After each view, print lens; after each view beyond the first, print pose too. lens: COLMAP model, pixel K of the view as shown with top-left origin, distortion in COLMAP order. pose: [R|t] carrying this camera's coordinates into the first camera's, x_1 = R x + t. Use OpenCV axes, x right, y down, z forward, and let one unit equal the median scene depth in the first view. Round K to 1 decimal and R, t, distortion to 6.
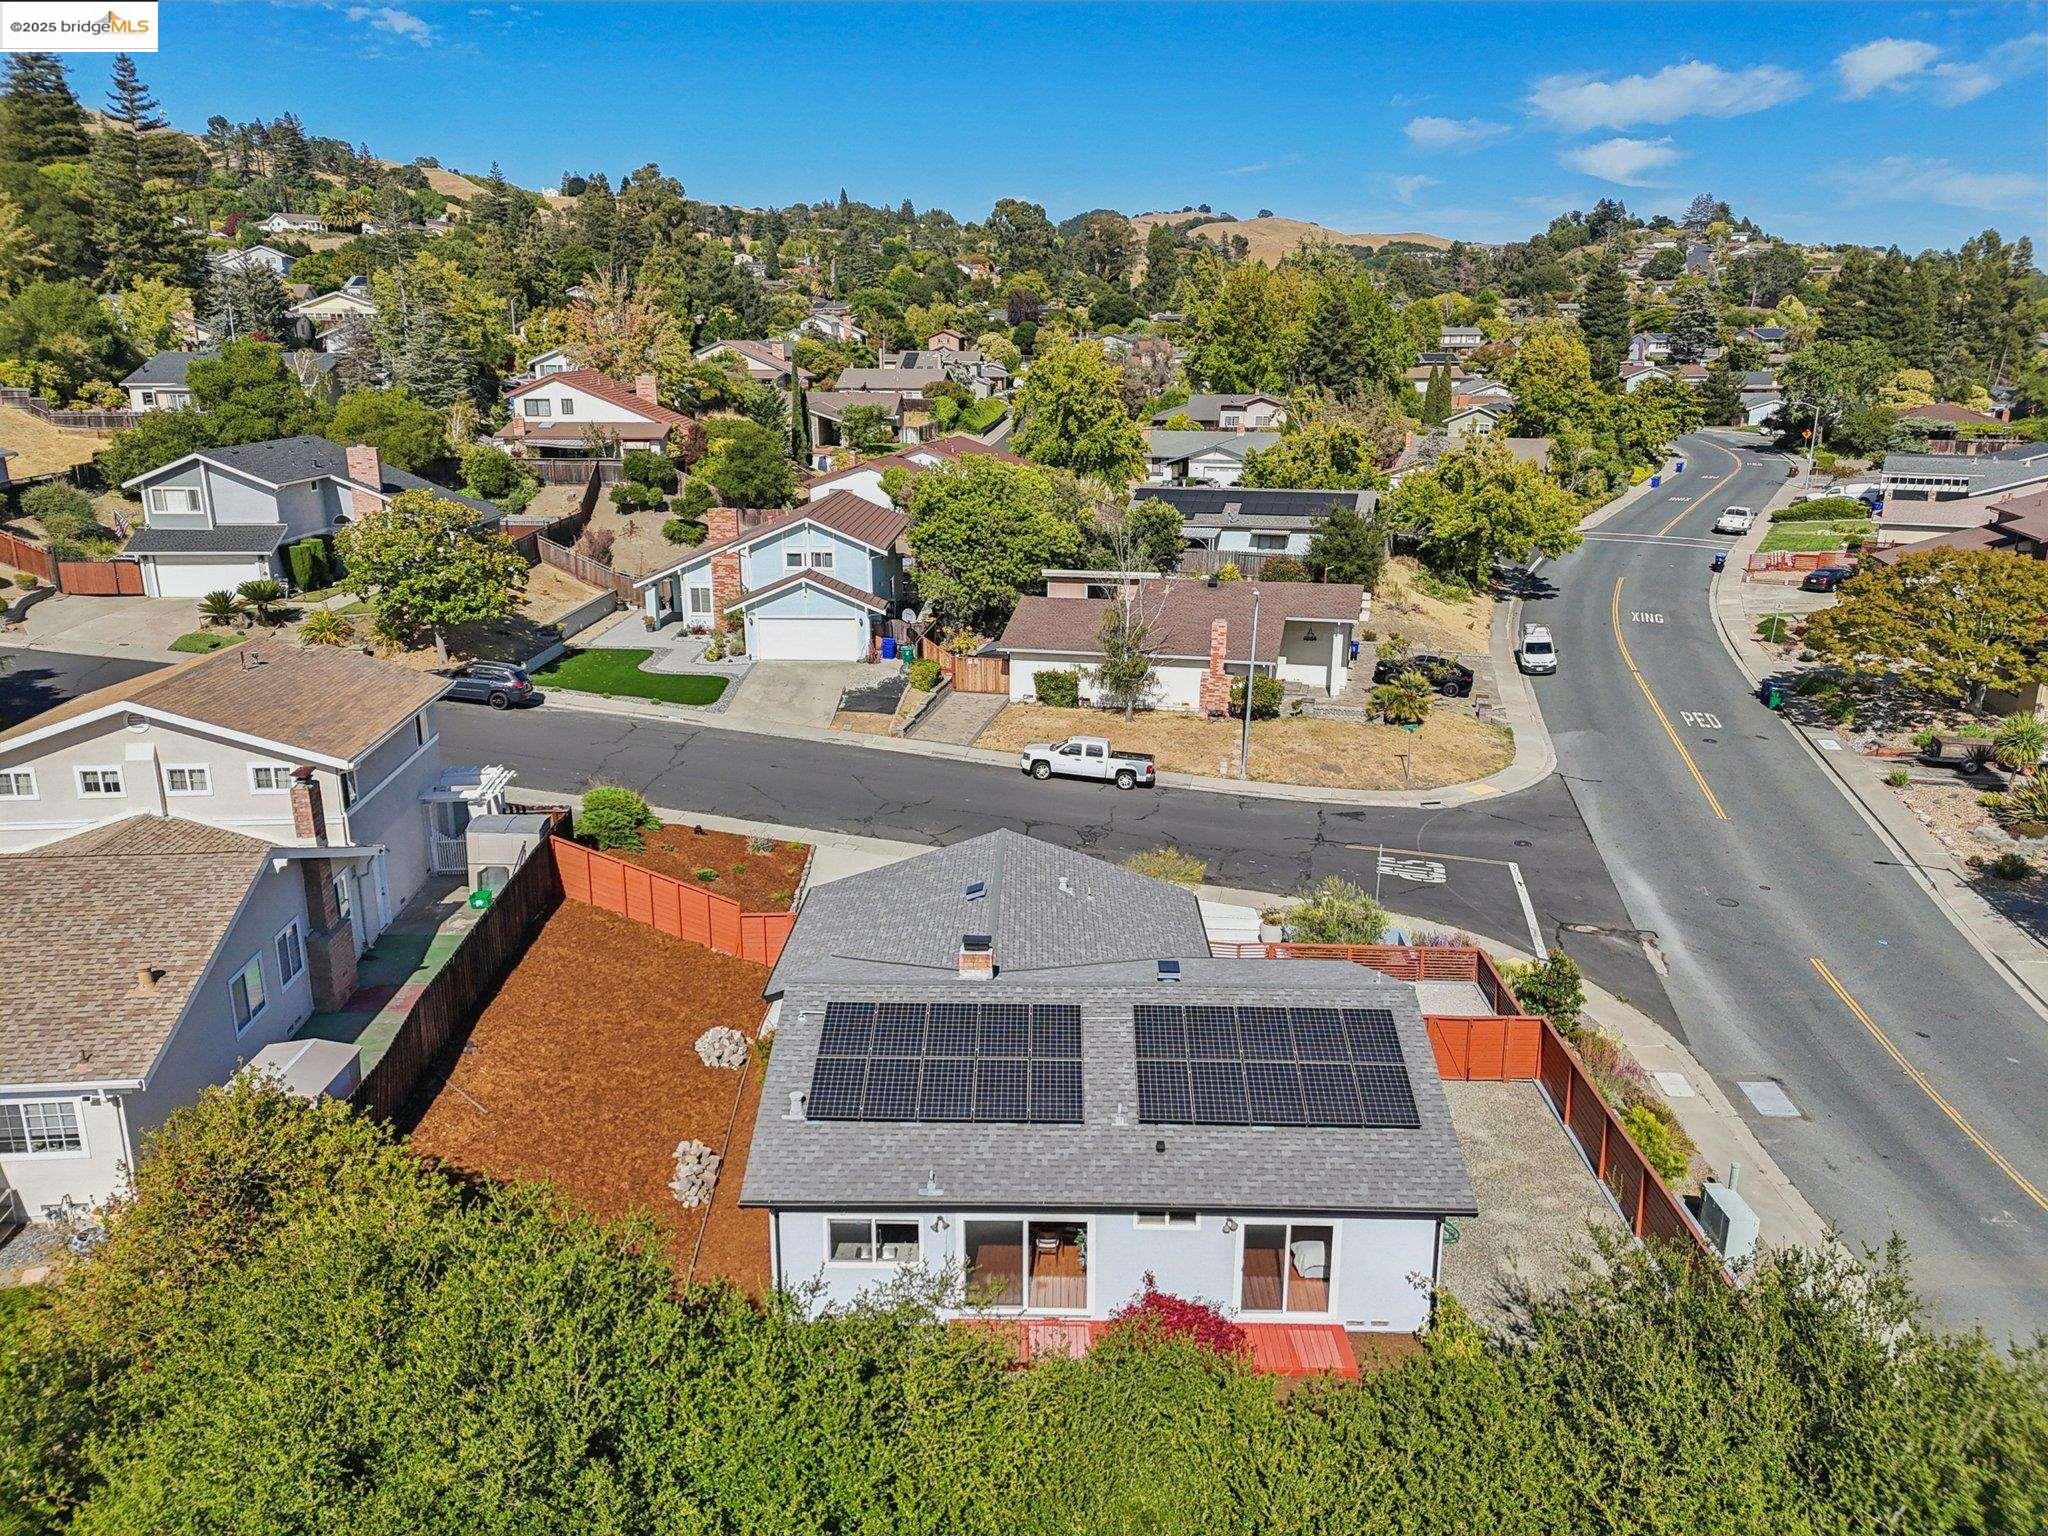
lens RADIAL K [[1496.7, 0, 1034.4], [0, 1496.7, 772.0], [0, 0, 1]] dist [0.072910, -0.077862]
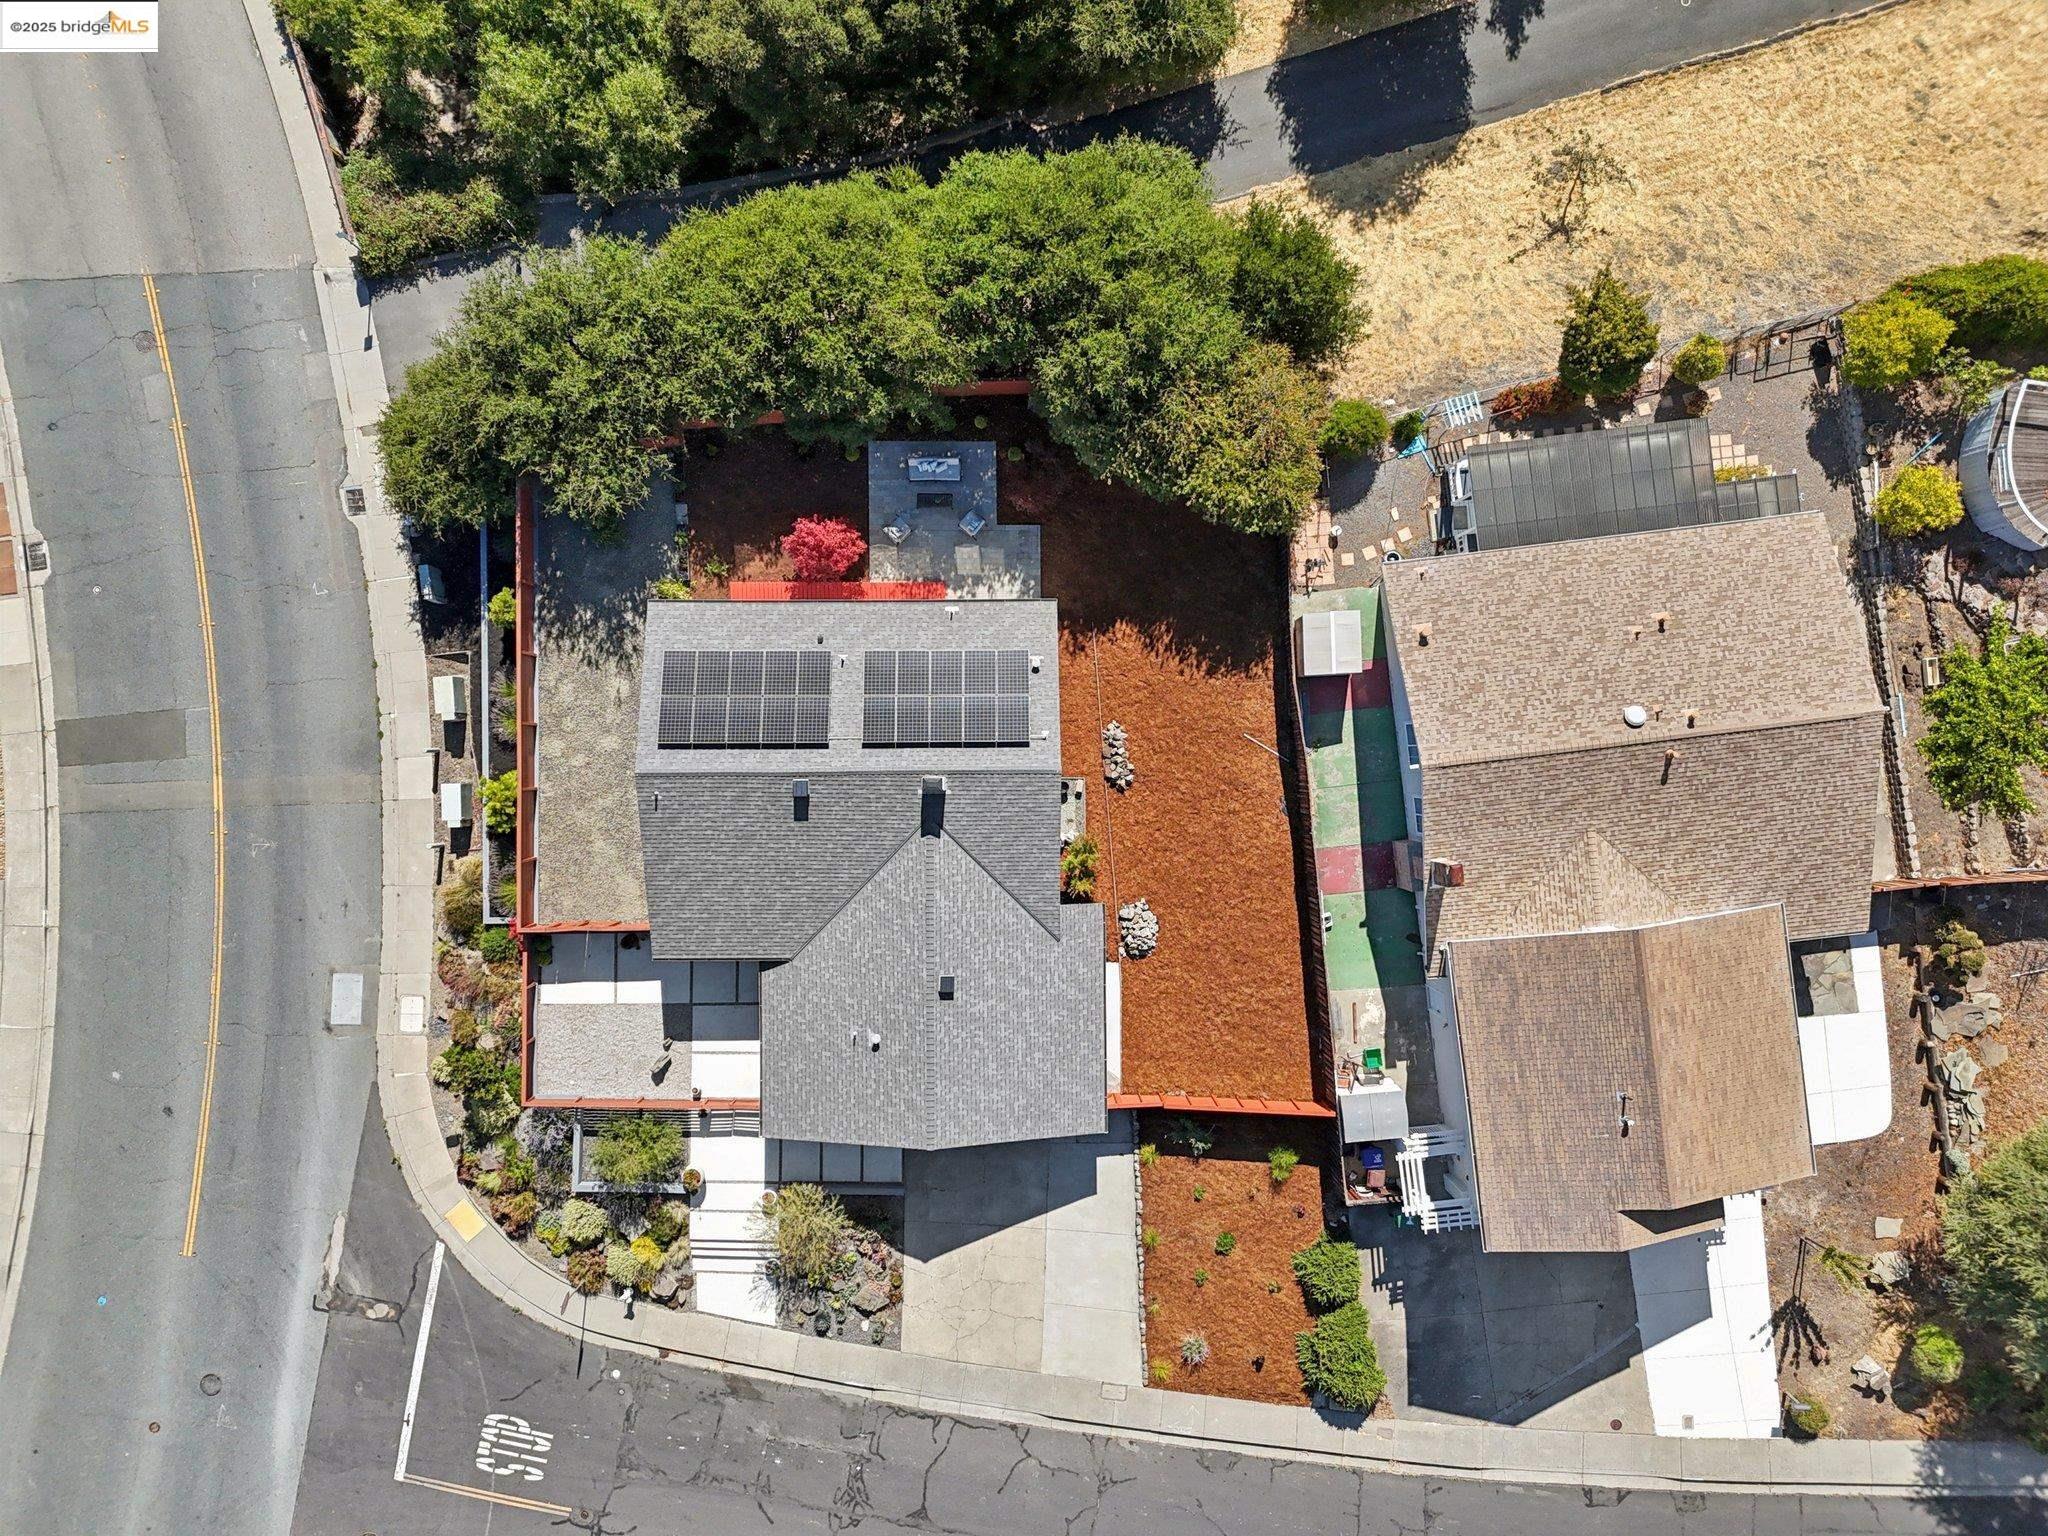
lens RADIAL K [[1496.7, 0, 1021.5], [0, 1496.7, 754.2], [0, 0, 1]] dist [0.072910, -0.077862]
pose [[-0.999752, 0.019134, -0.011412, -0.067612], [-0.016374, -0.283673, 0.958781, -0.783200], [0.015107, 0.958730, 0.283915, 0.348144]]
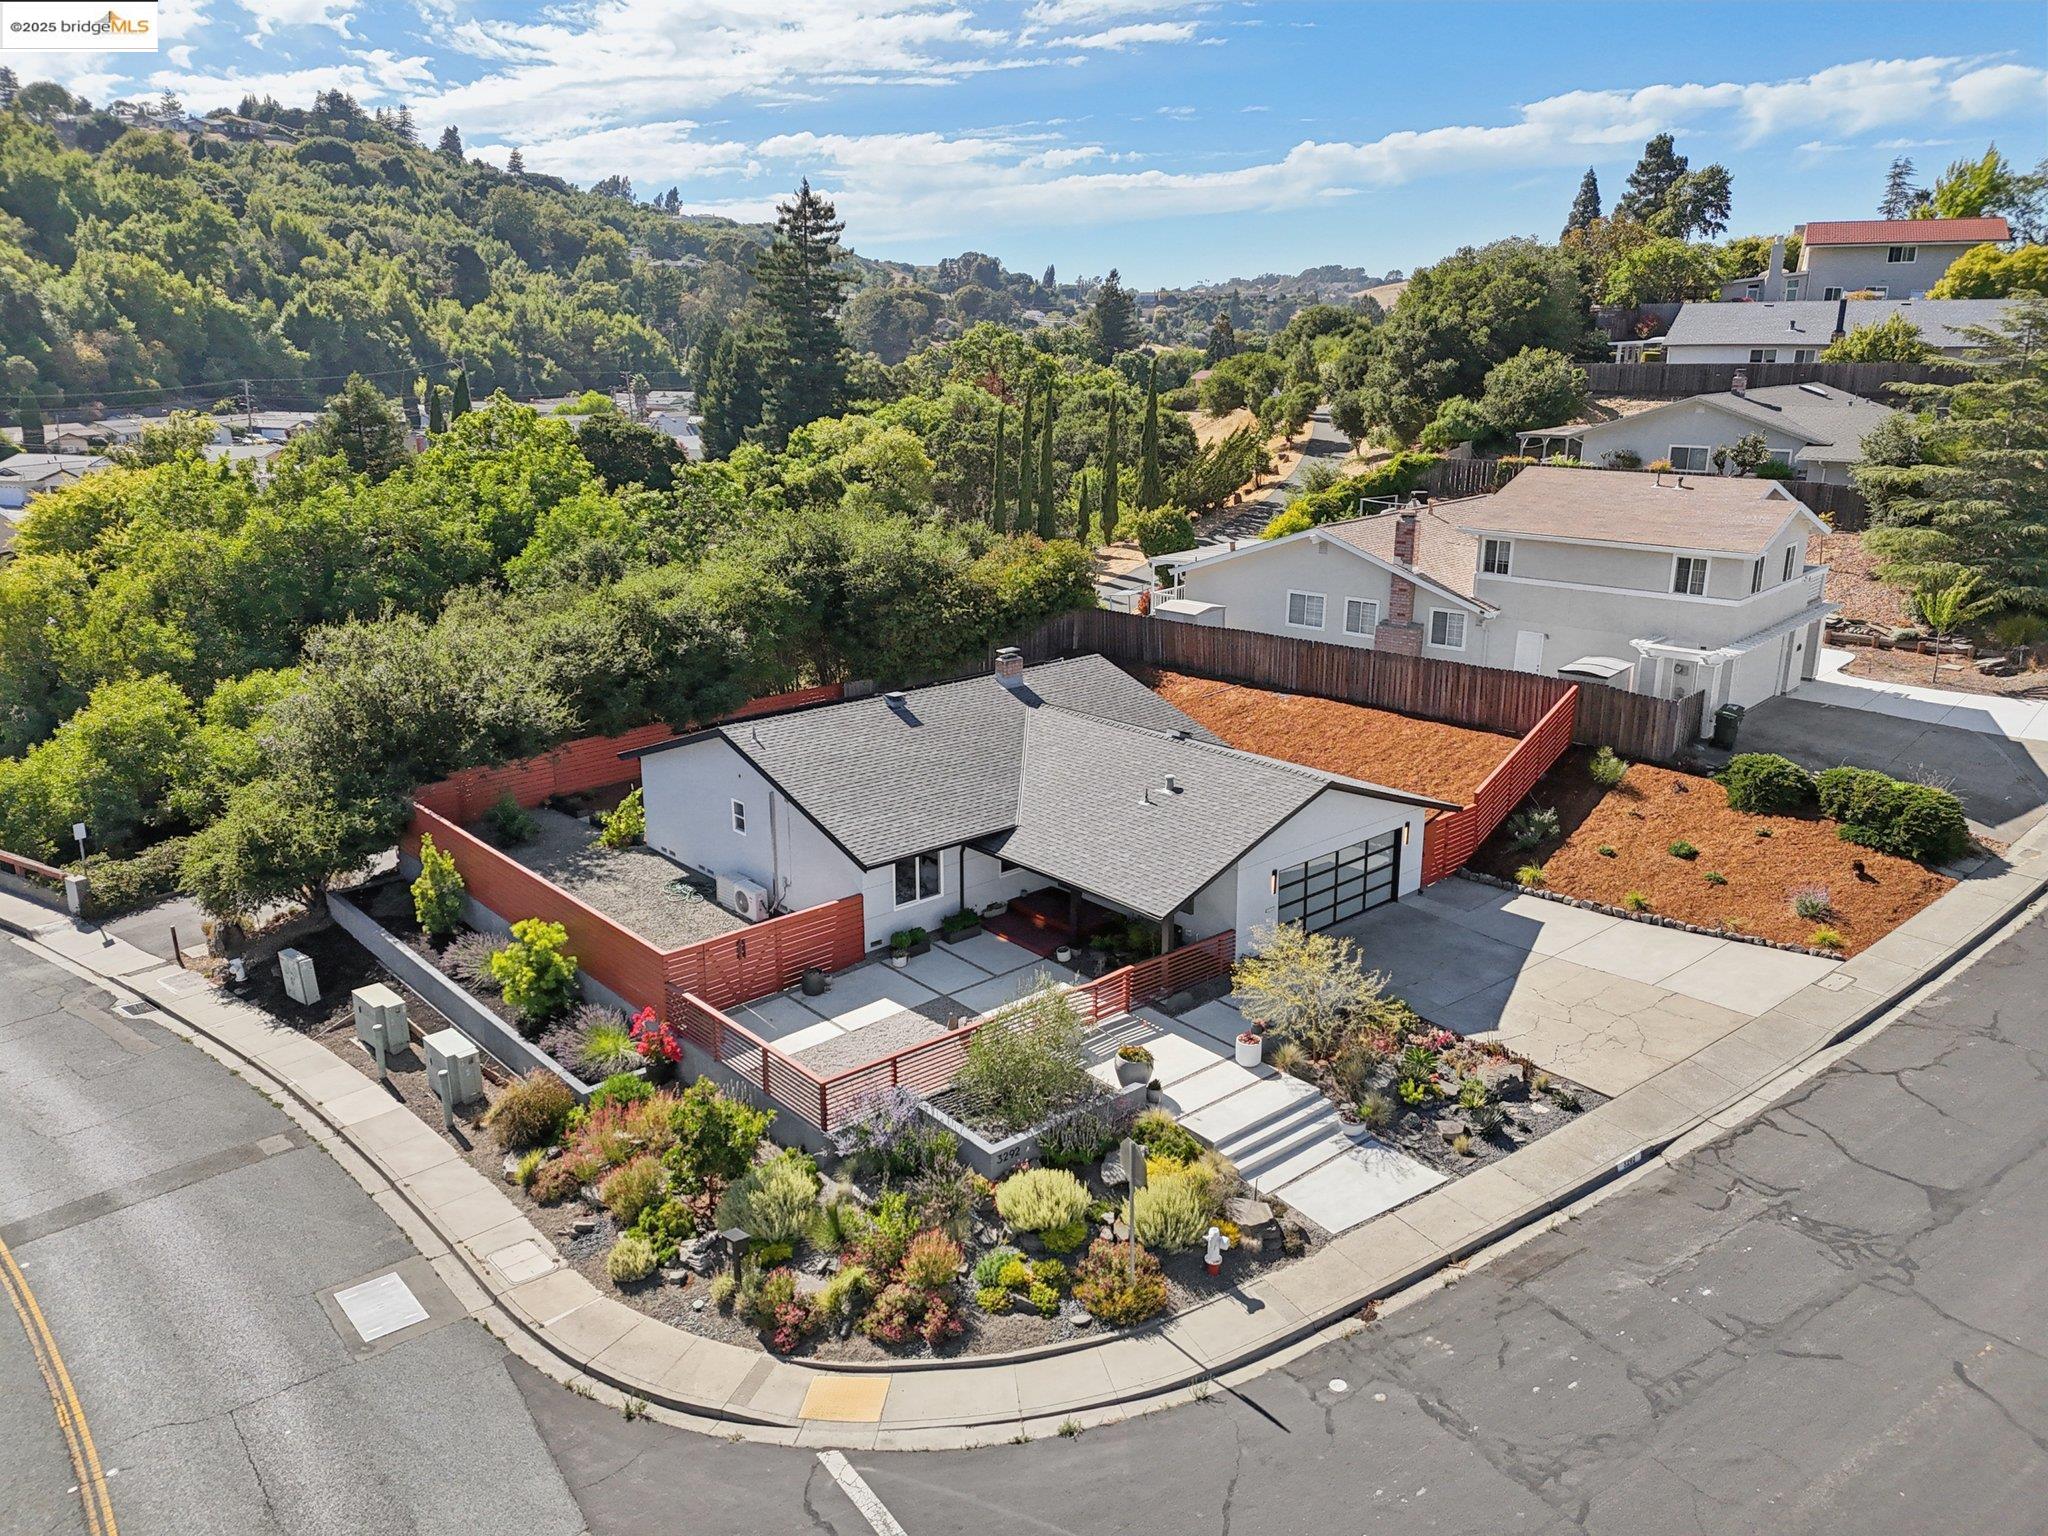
lens RADIAL K [[1496.7, 0, 1022.4], [0, 1496.7, 772.1], [0, 0, 1]] dist [0.072910, -0.077862]
pose [[-0.738186, 0.190127, -0.647250, 0.522184], [-0.189610, 0.862306, 0.469549, -0.260390], [0.647402, 0.469339, -0.600492, 1.157144]]
